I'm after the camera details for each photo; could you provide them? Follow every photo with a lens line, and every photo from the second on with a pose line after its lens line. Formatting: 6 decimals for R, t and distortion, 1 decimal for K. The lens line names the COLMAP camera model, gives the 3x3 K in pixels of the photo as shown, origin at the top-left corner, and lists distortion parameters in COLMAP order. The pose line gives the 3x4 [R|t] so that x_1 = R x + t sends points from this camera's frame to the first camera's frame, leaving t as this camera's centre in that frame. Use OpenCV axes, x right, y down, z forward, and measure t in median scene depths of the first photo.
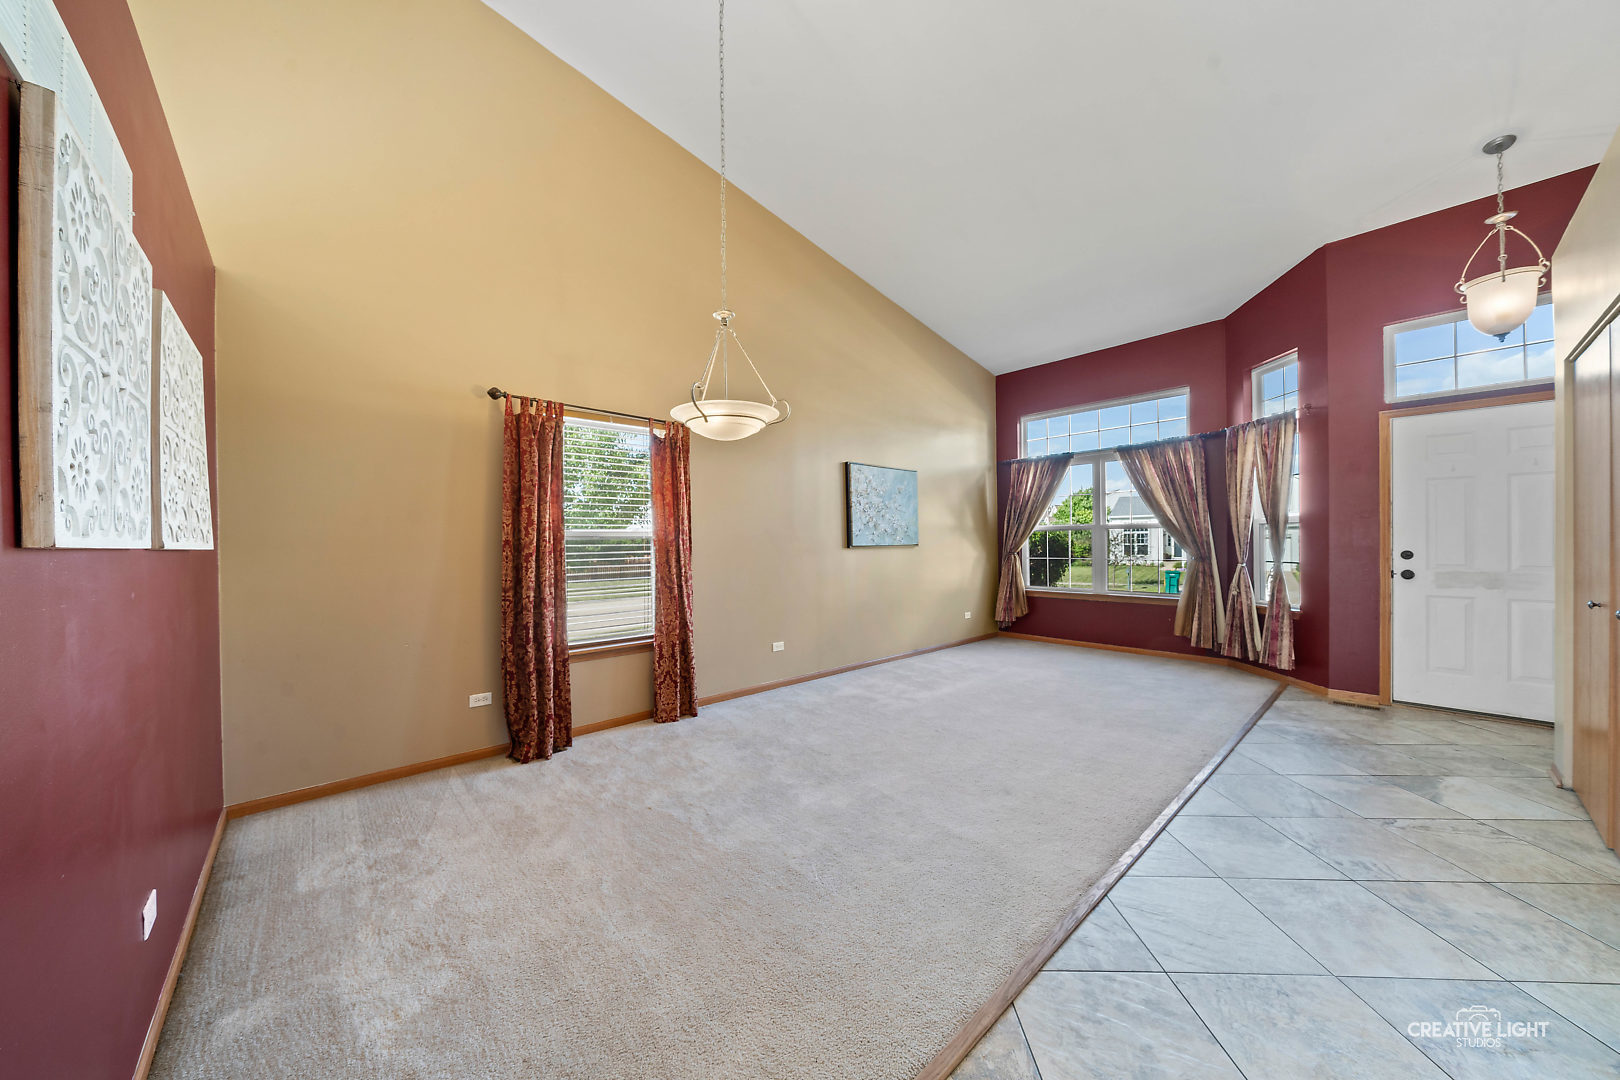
lens RADIAL K [[554.5, 0, 805.6], [0, 554.5, 546.0], [0, 0, 1]] dist [-0.007567, -0.000128]
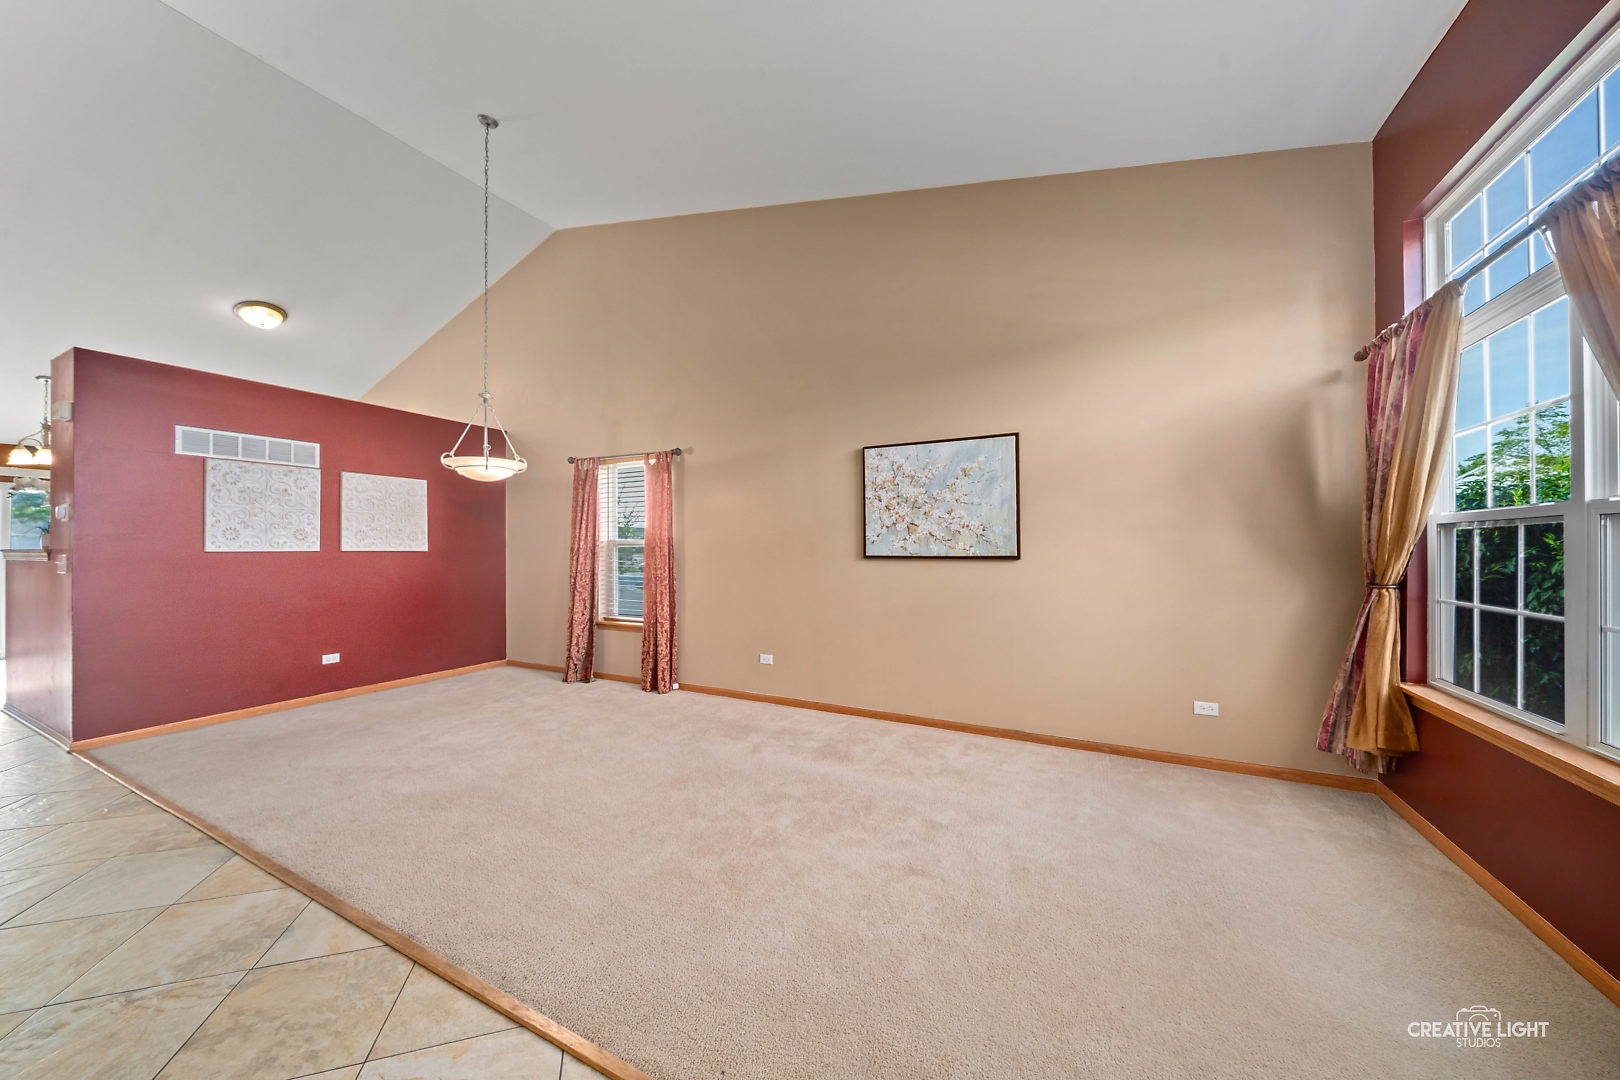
lens RADIAL K [[554.5, 0, 795.5], [0, 554.5, 545.2], [0, 0, 1]] dist [-0.007567, -0.000128]
pose [[0.357211, 0.002268, -0.934021, 0.761134], [-0.007989, 0.999968, -0.000627, -0.012729], [0.933990, 0.007686, 0.357217, 0.625075]]
